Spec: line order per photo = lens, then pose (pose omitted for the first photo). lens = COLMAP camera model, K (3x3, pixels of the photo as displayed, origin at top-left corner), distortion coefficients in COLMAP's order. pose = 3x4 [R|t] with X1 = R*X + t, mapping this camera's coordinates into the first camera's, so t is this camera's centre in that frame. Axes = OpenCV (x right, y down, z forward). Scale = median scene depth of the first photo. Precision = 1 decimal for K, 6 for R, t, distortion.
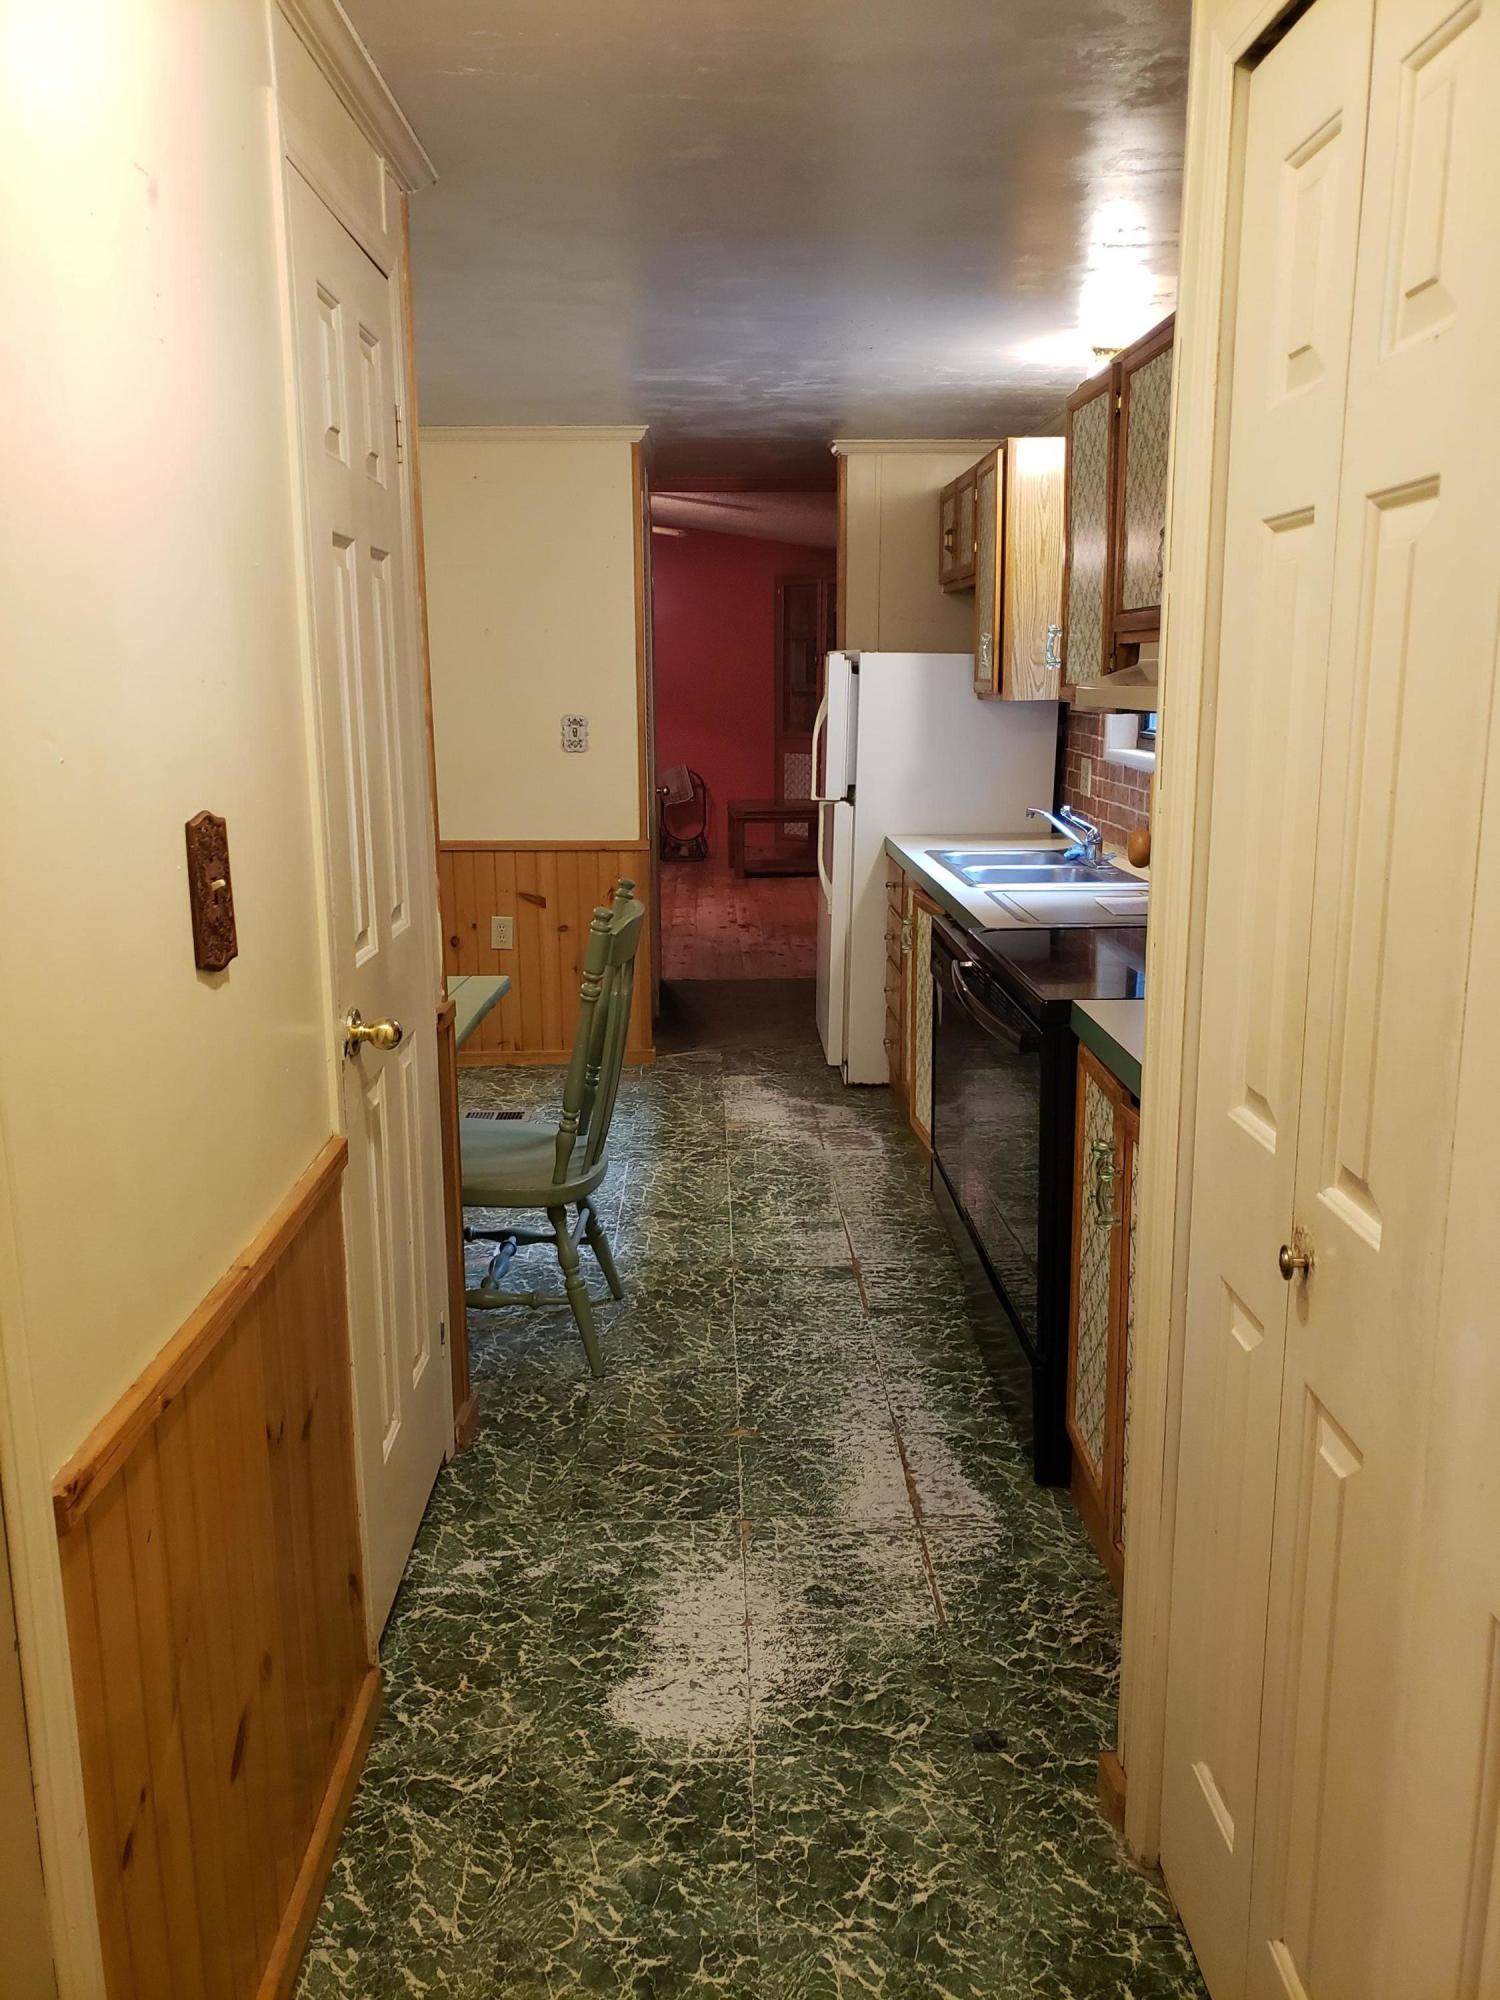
lens RADIAL K [[1567.9, 0, 750.0], [0, 1567.9, 1000.0], [0, 0, 1]] dist [0.078688, -0.102057]
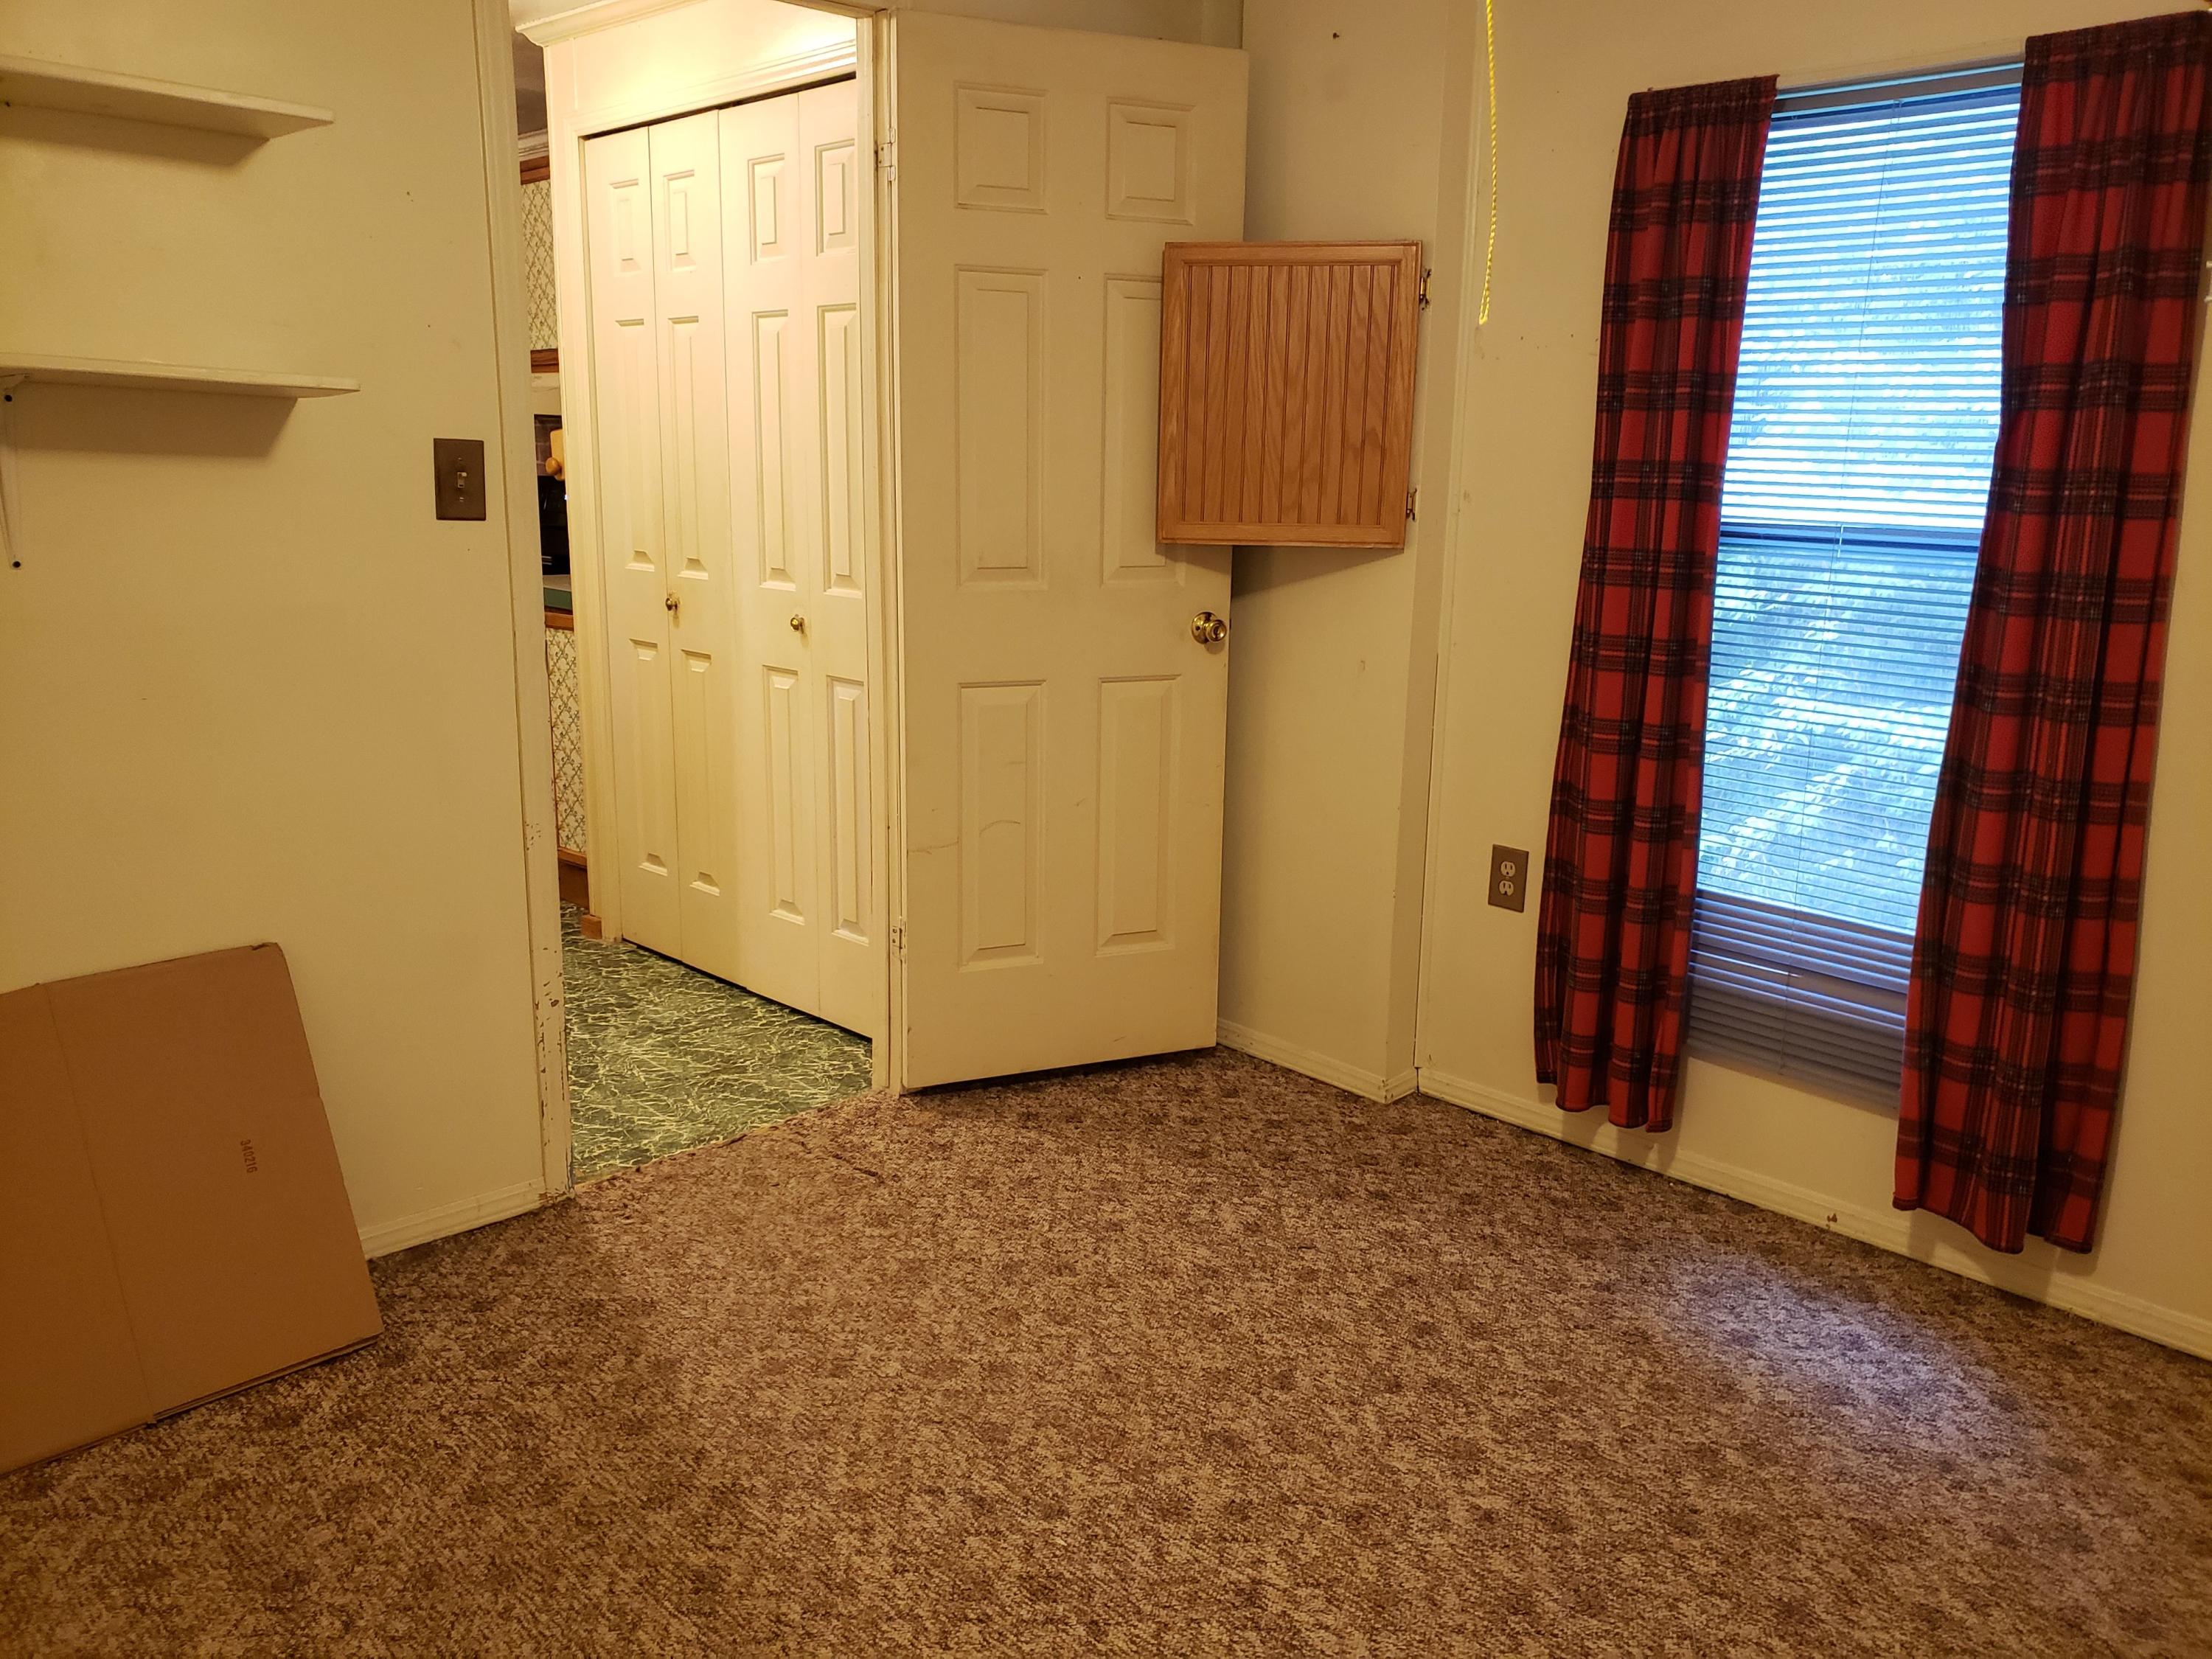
lens RADIAL K [[1734.1, 0, 1095.6], [0, 1734.1, 816.1], [0, 0, 1]] dist [0.078688, -0.102057]
pose [[0.742727, -0.109357, 0.660604, -0.637400], [0.113505, 0.992858, 0.036743, 0.284528], [-0.659904, 0.047692, 0.749835, -0.956301]]
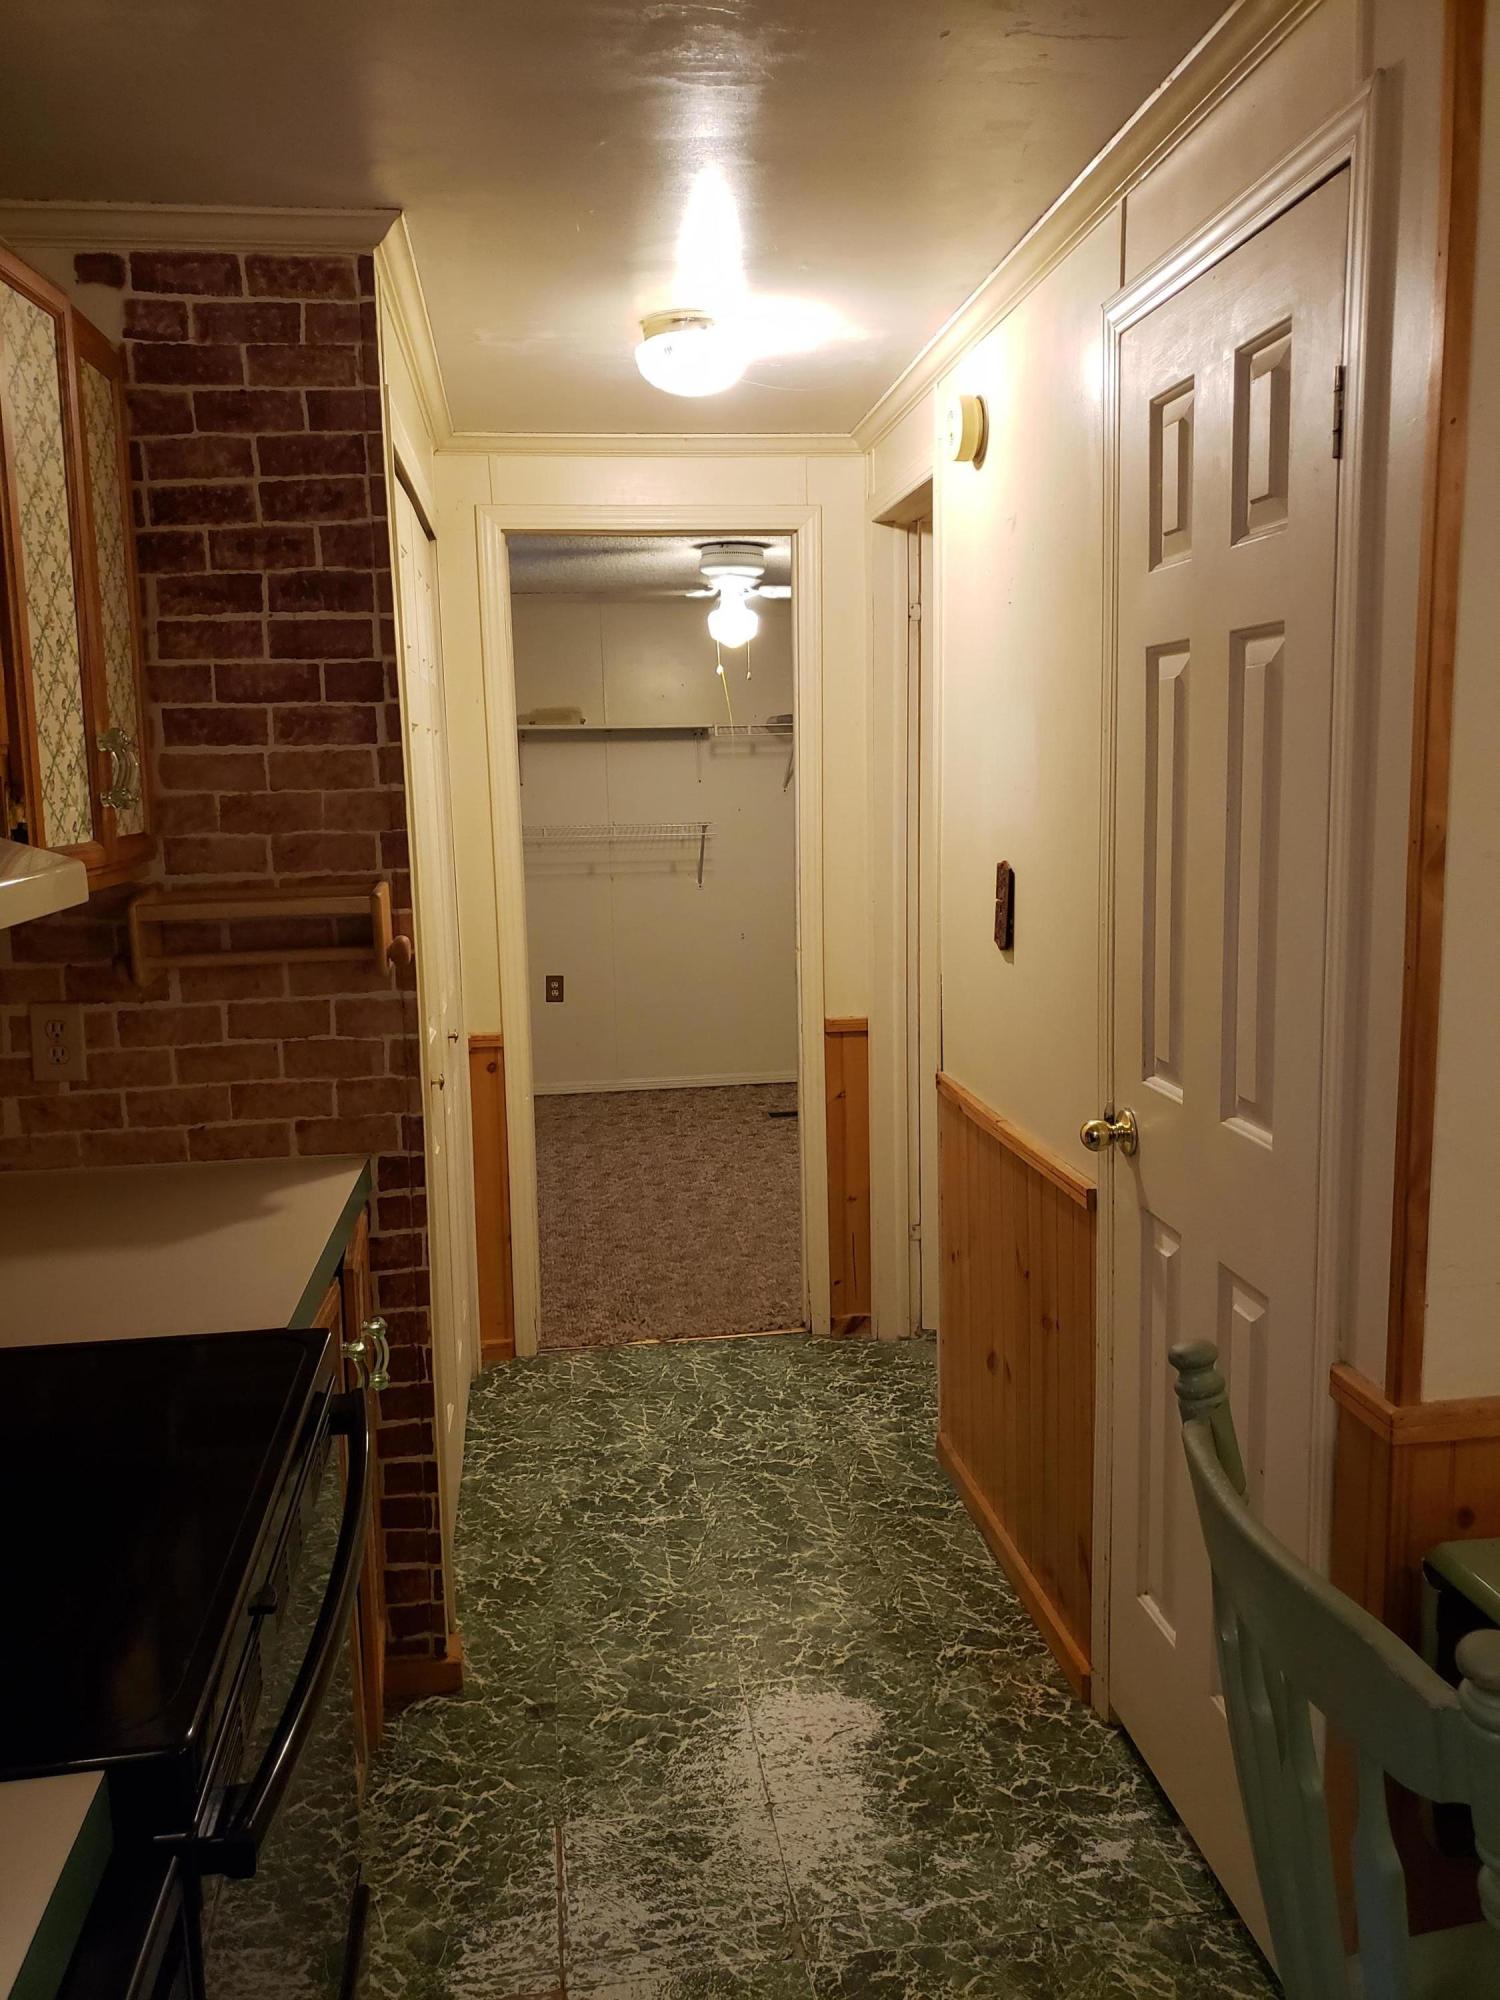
lens RADIAL K [[1609.8, 0, 754.9], [0, 1609.8, 983.7], [0, 0, 1]] dist [0.001010, 0.093817]
pose [[-0.992901, 0.047946, -0.108853, 0.085816], [0.008303, 0.940864, 0.338682, -0.377704], [0.118654, 0.335373, -0.934583, 1.692805]]
